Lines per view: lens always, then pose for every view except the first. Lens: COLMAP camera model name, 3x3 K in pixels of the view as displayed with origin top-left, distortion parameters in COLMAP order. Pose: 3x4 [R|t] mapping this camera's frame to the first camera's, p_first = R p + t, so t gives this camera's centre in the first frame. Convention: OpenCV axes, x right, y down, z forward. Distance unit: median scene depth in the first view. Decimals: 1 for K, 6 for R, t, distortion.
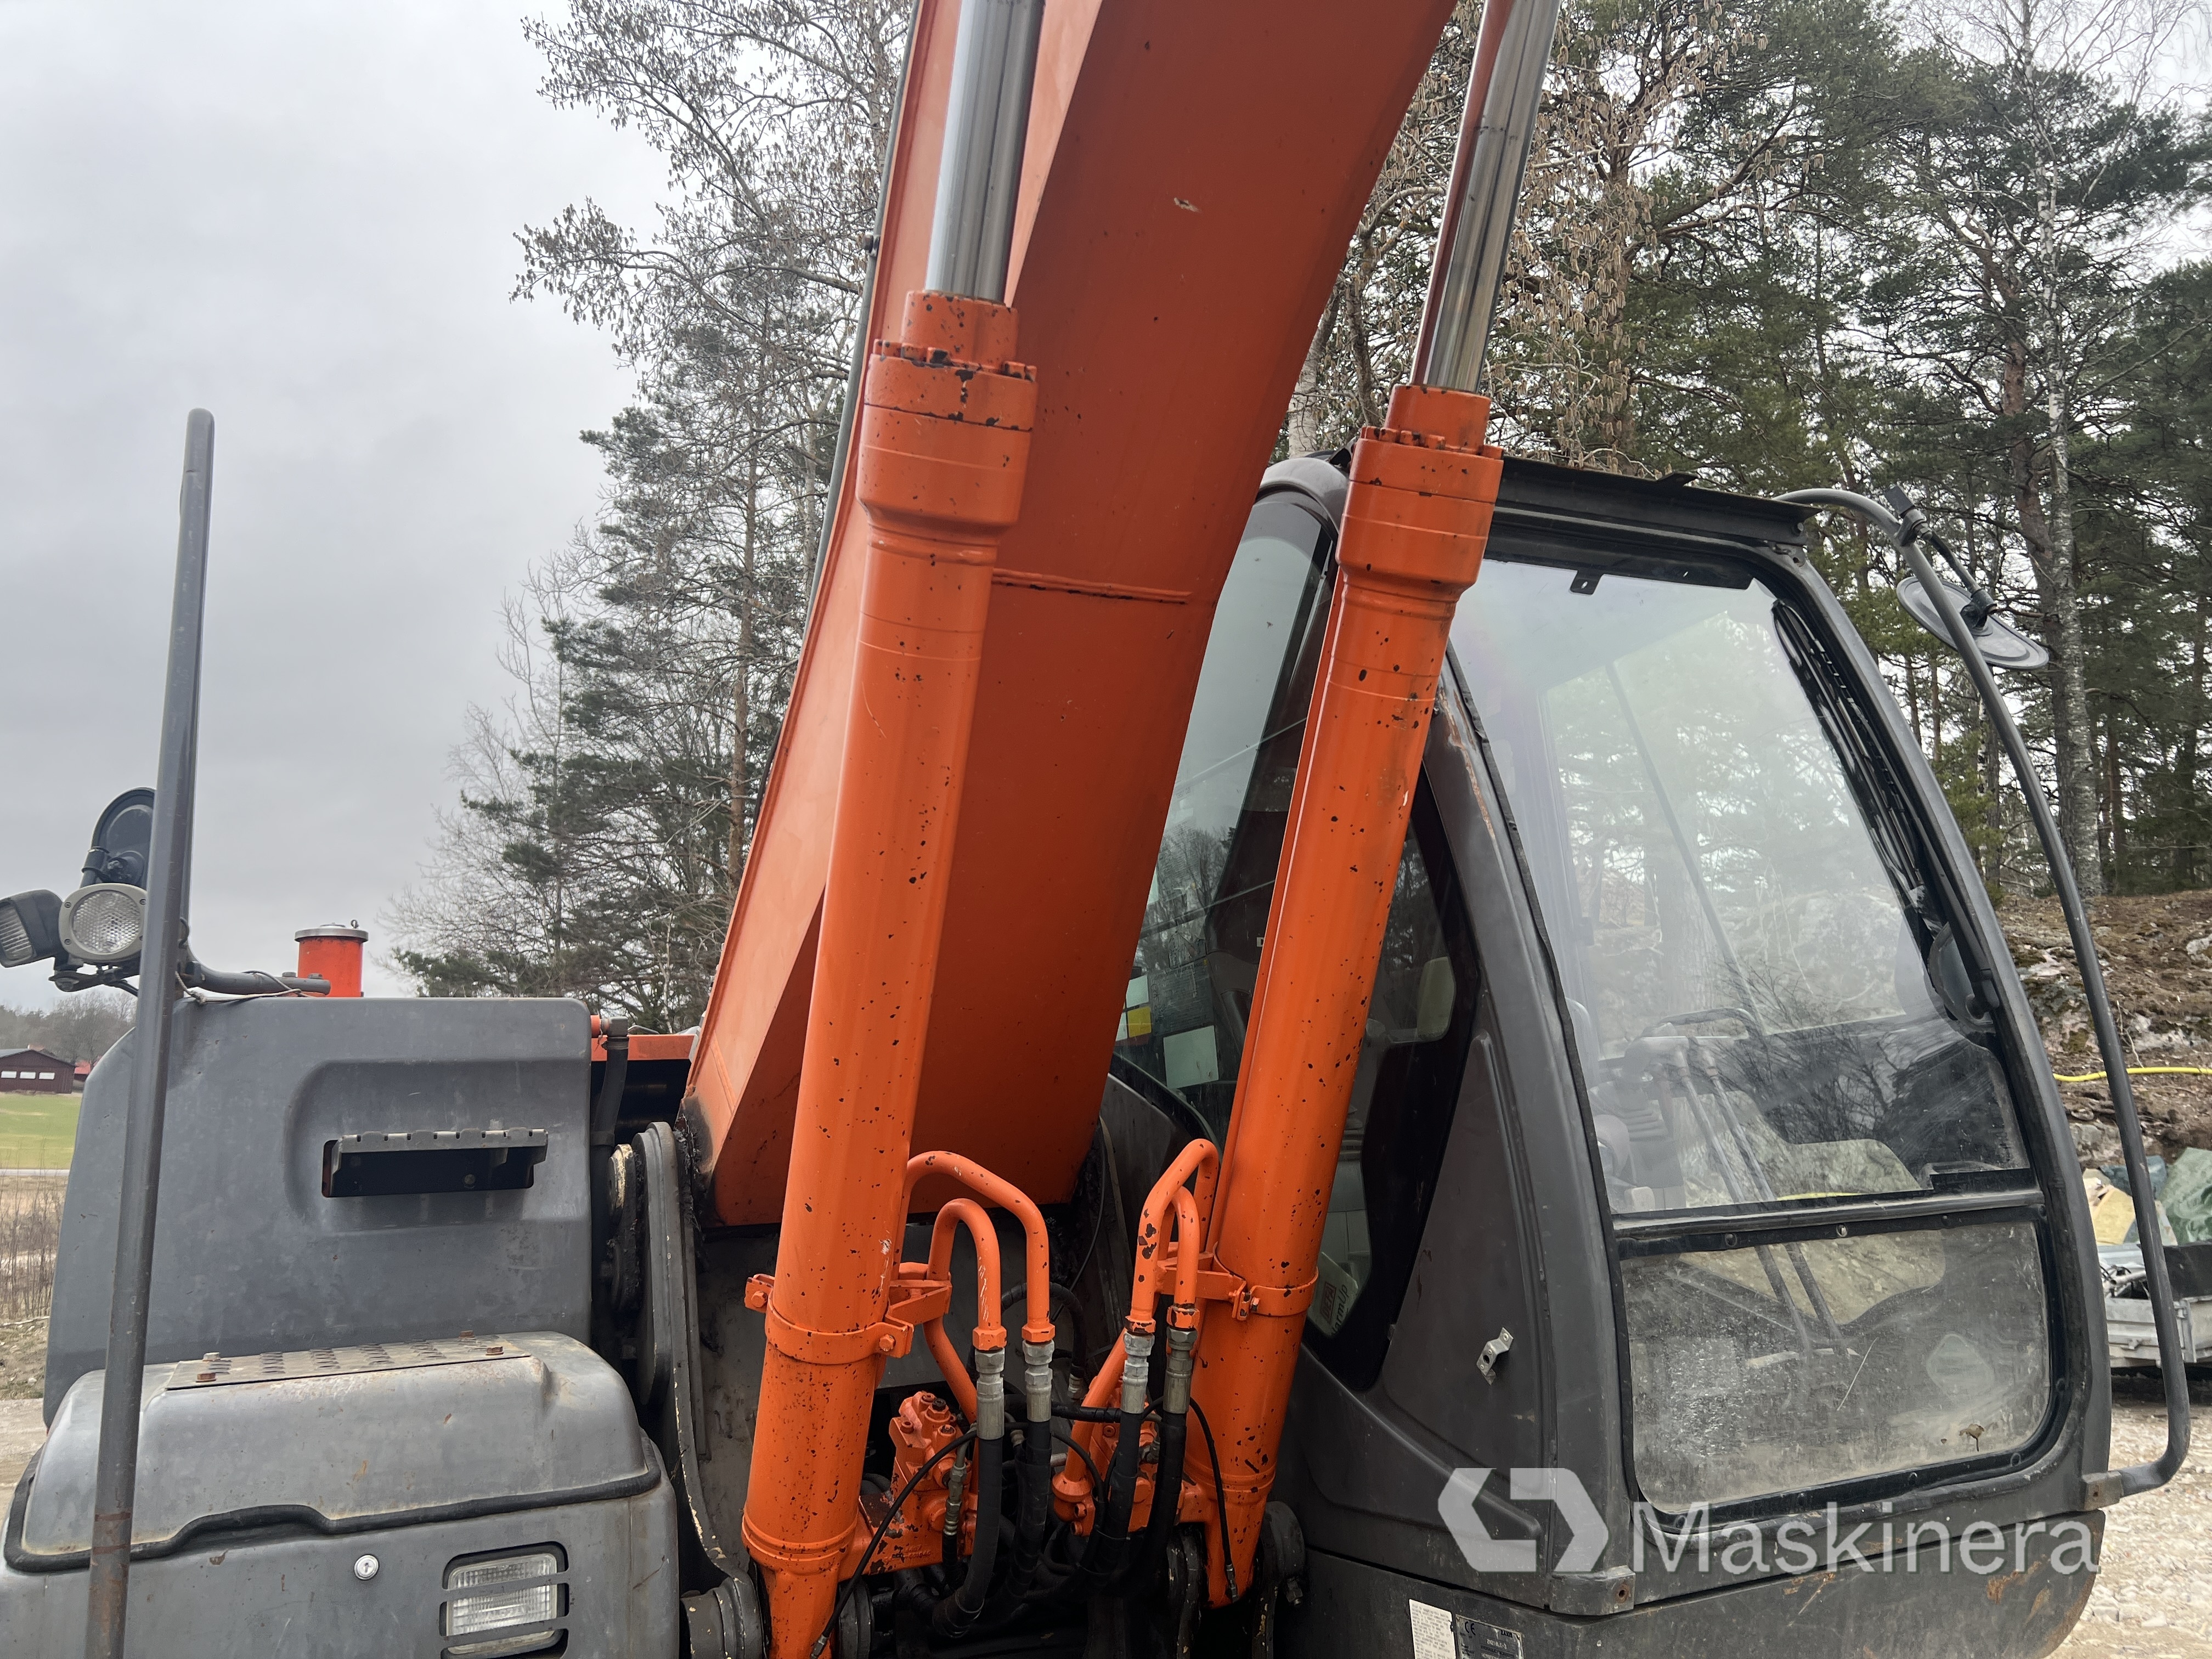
lens RADIAL K [[1662.6, 0, 1096.7], [0, 1662.6, 822.8], [0, 0, 1]] dist [0.012969, 0.004350]
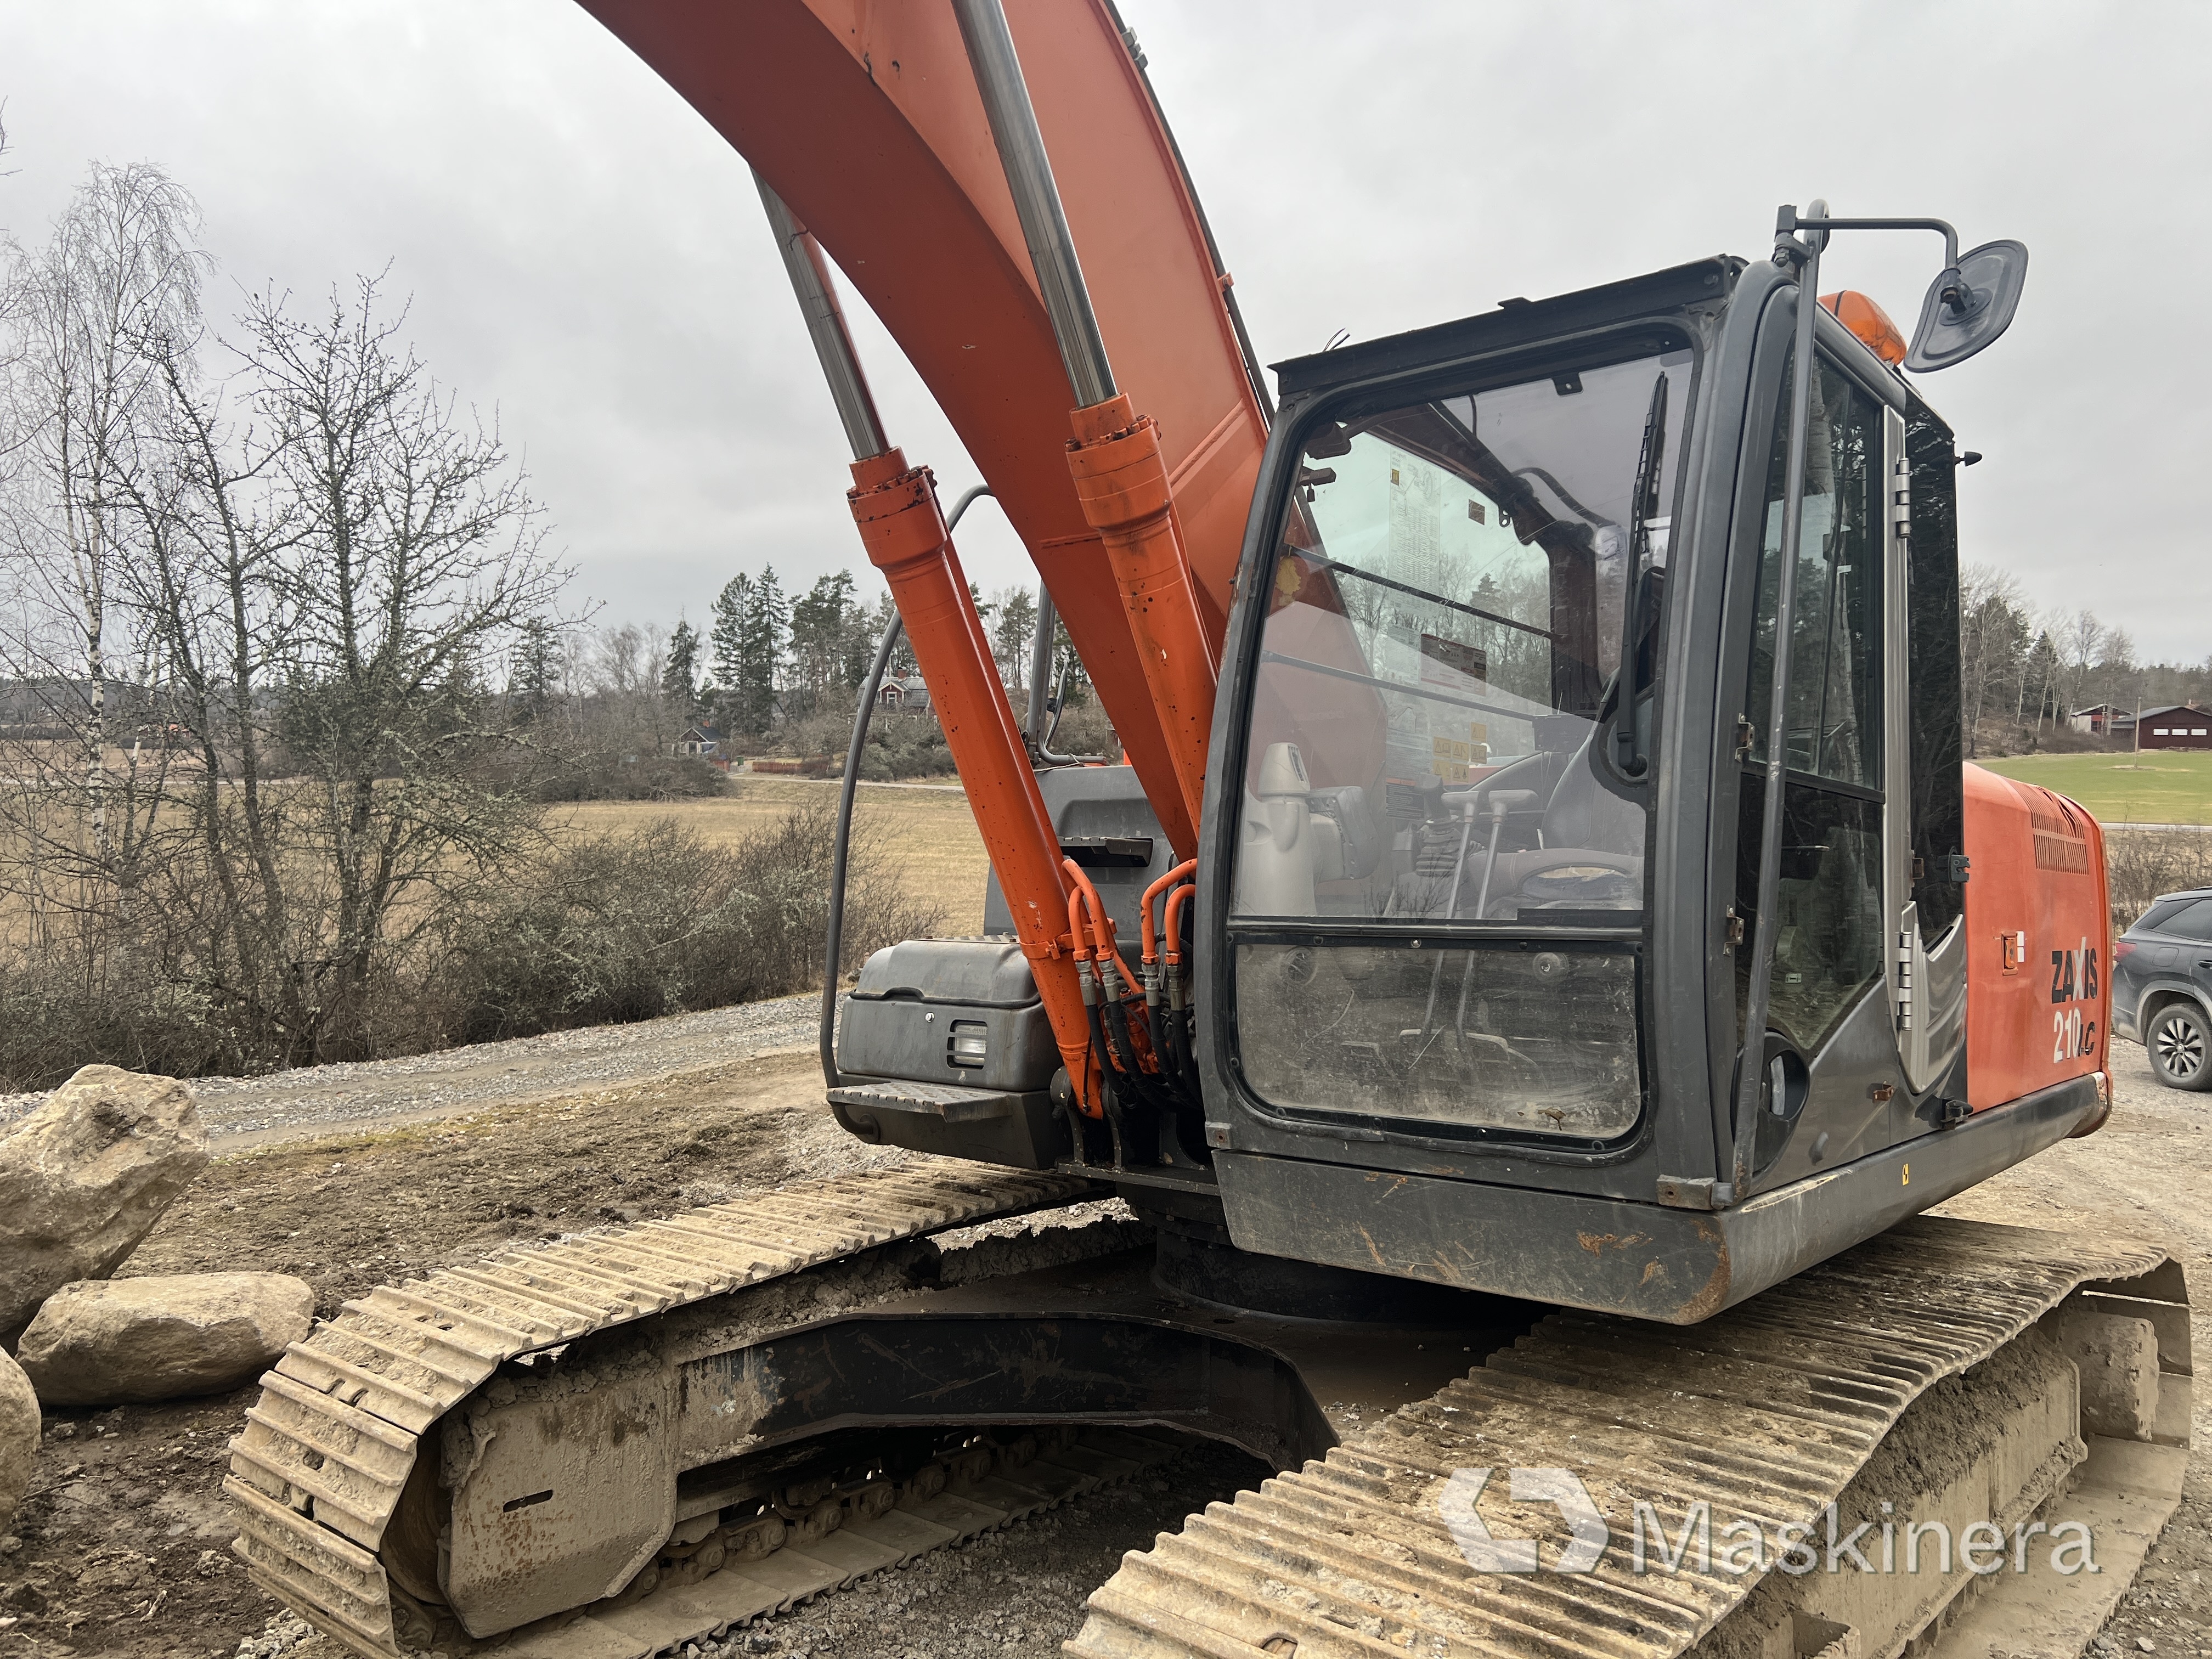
lens RADIAL K [[1660.6, 0, 1107.3], [0, 1660.6, 844.7], [0, 0, 1]] dist [0.049451, -0.047809]
pose [[0.419385, 0.033355, -0.907196, 1.230219], [0.162753, 0.980371, 0.111284, -0.016067], [0.893100, -0.194319, 0.405724, 0.205918]]
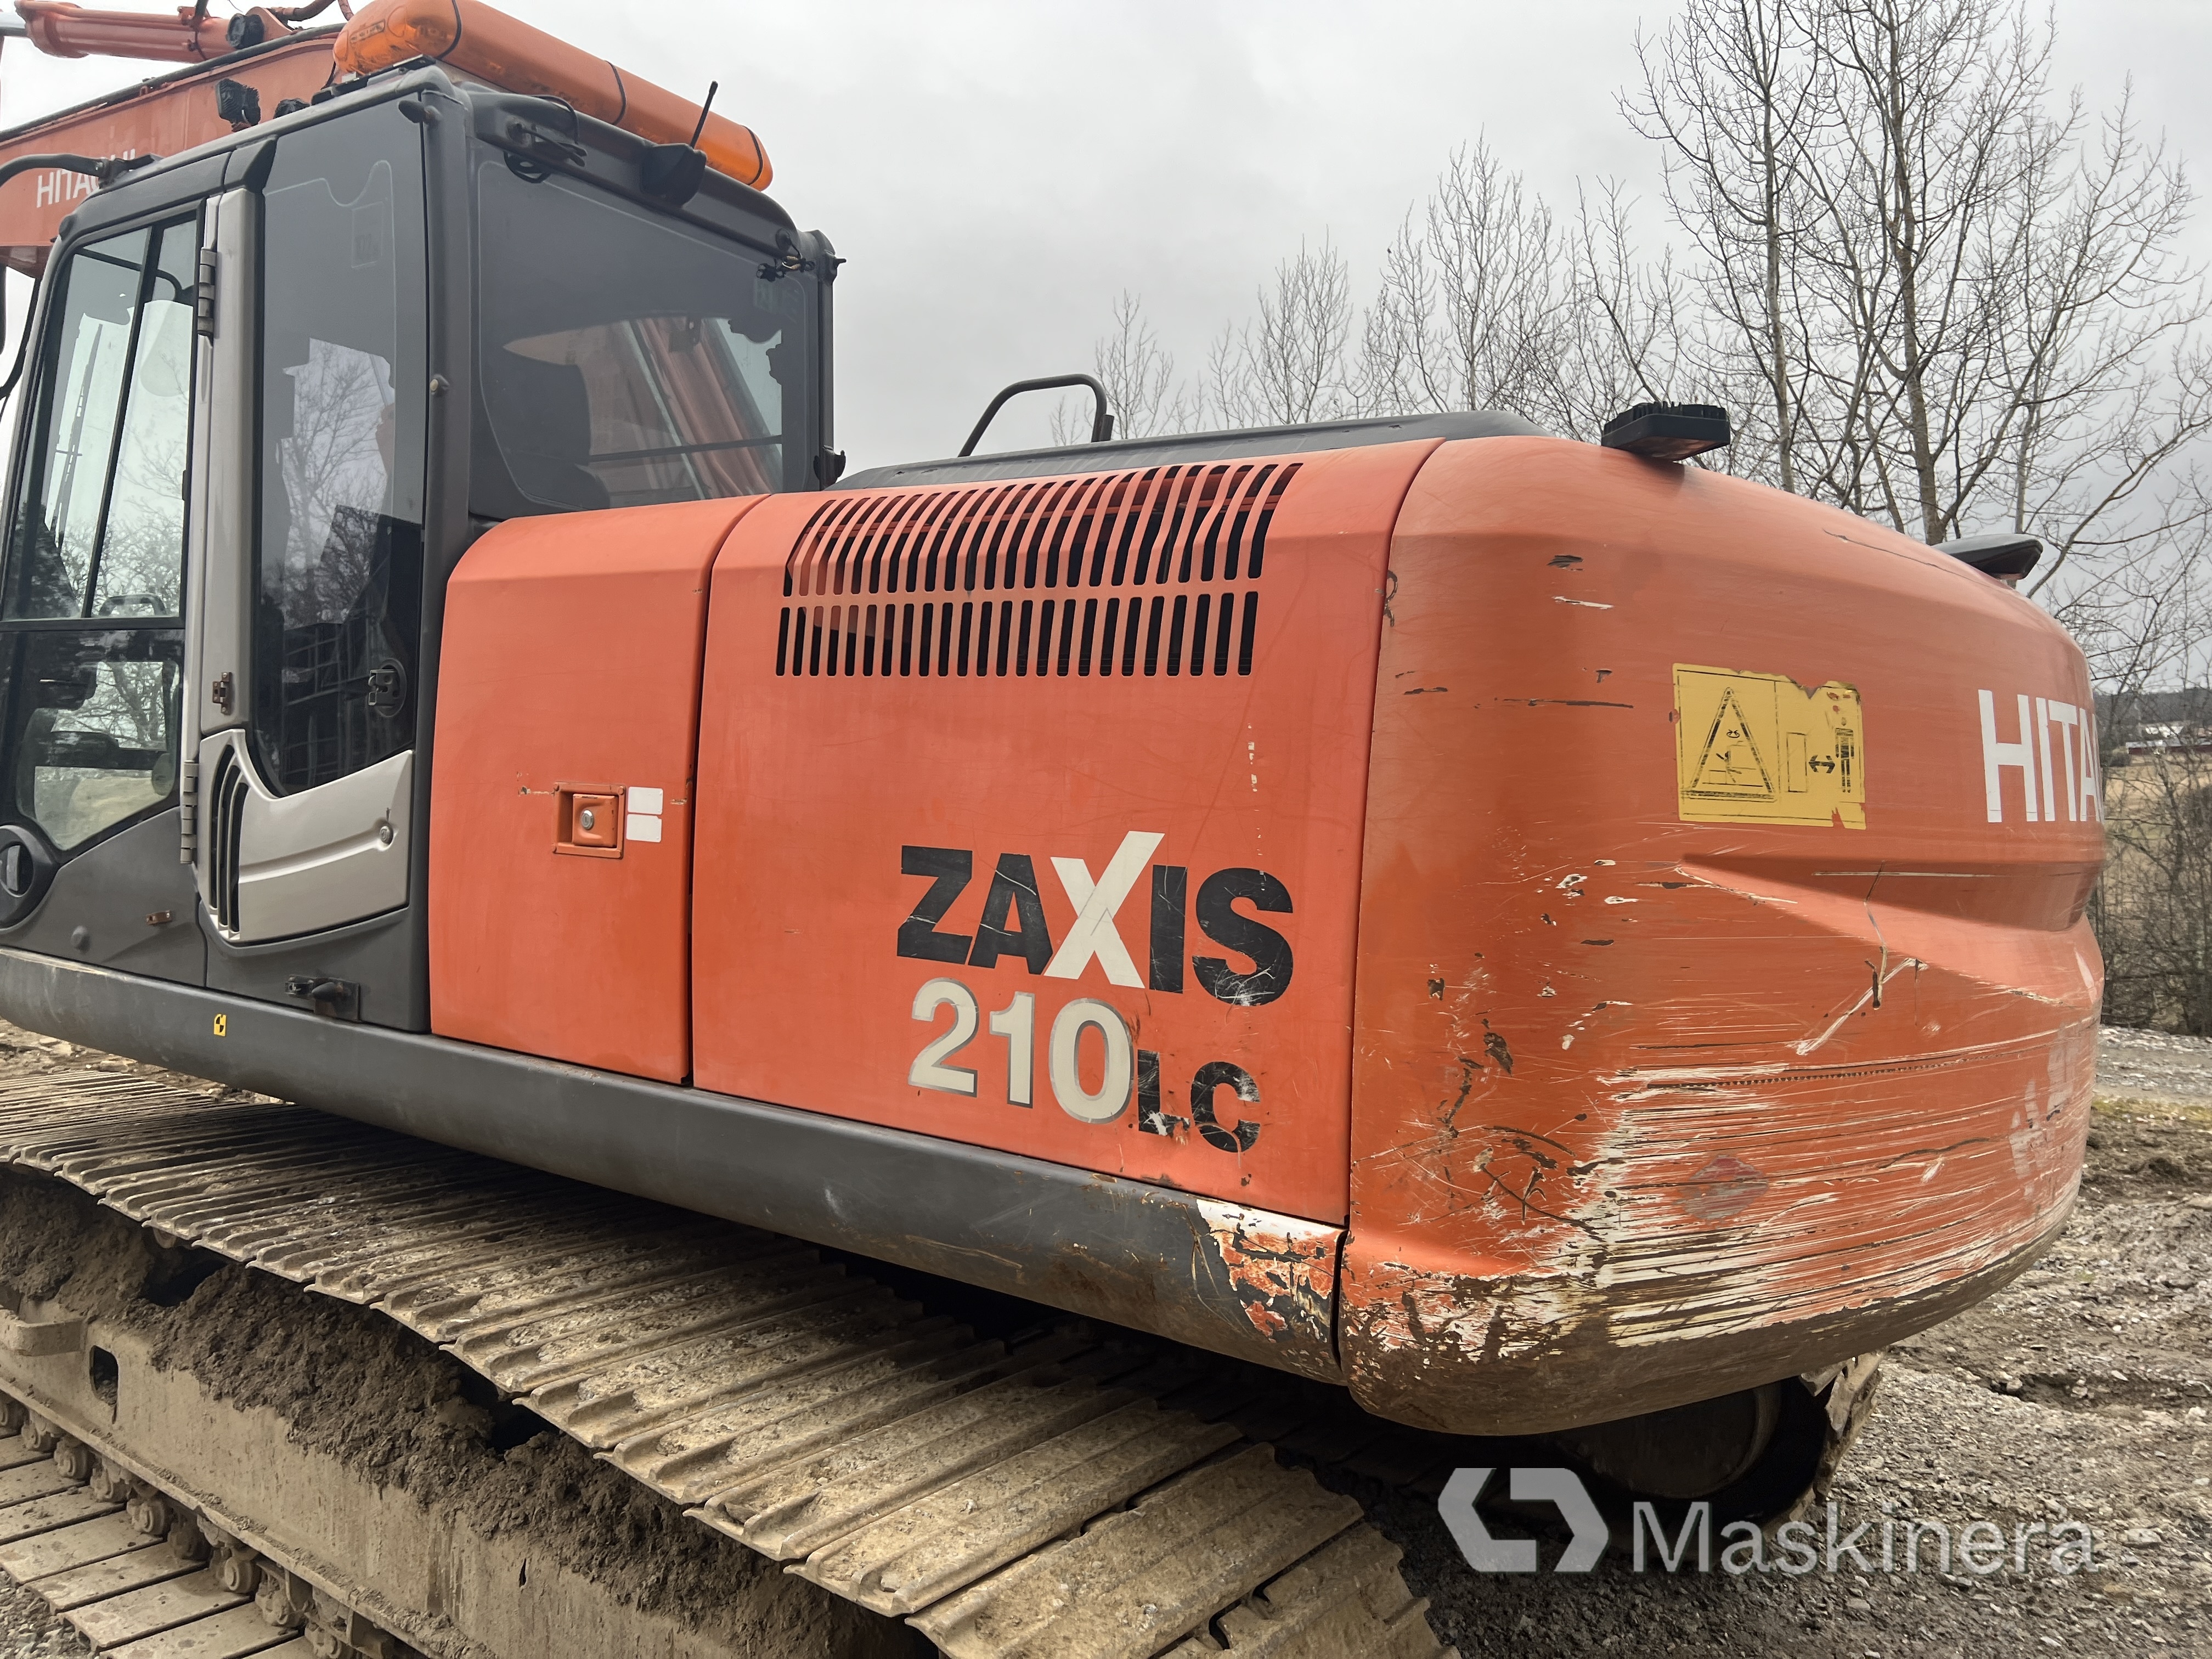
lens RADIAL K [[1660.7, 0, 1098.1], [0, 1660.7, 843.1], [0, 0, 1]] dist [0.092625, -0.131190]
pose [[-0.875538, 0.035871, -0.481816, 0.380678], [0.113417, 0.984634, -0.132791, 0.559234], [0.469649, -0.170909, -0.866153, 2.500241]]
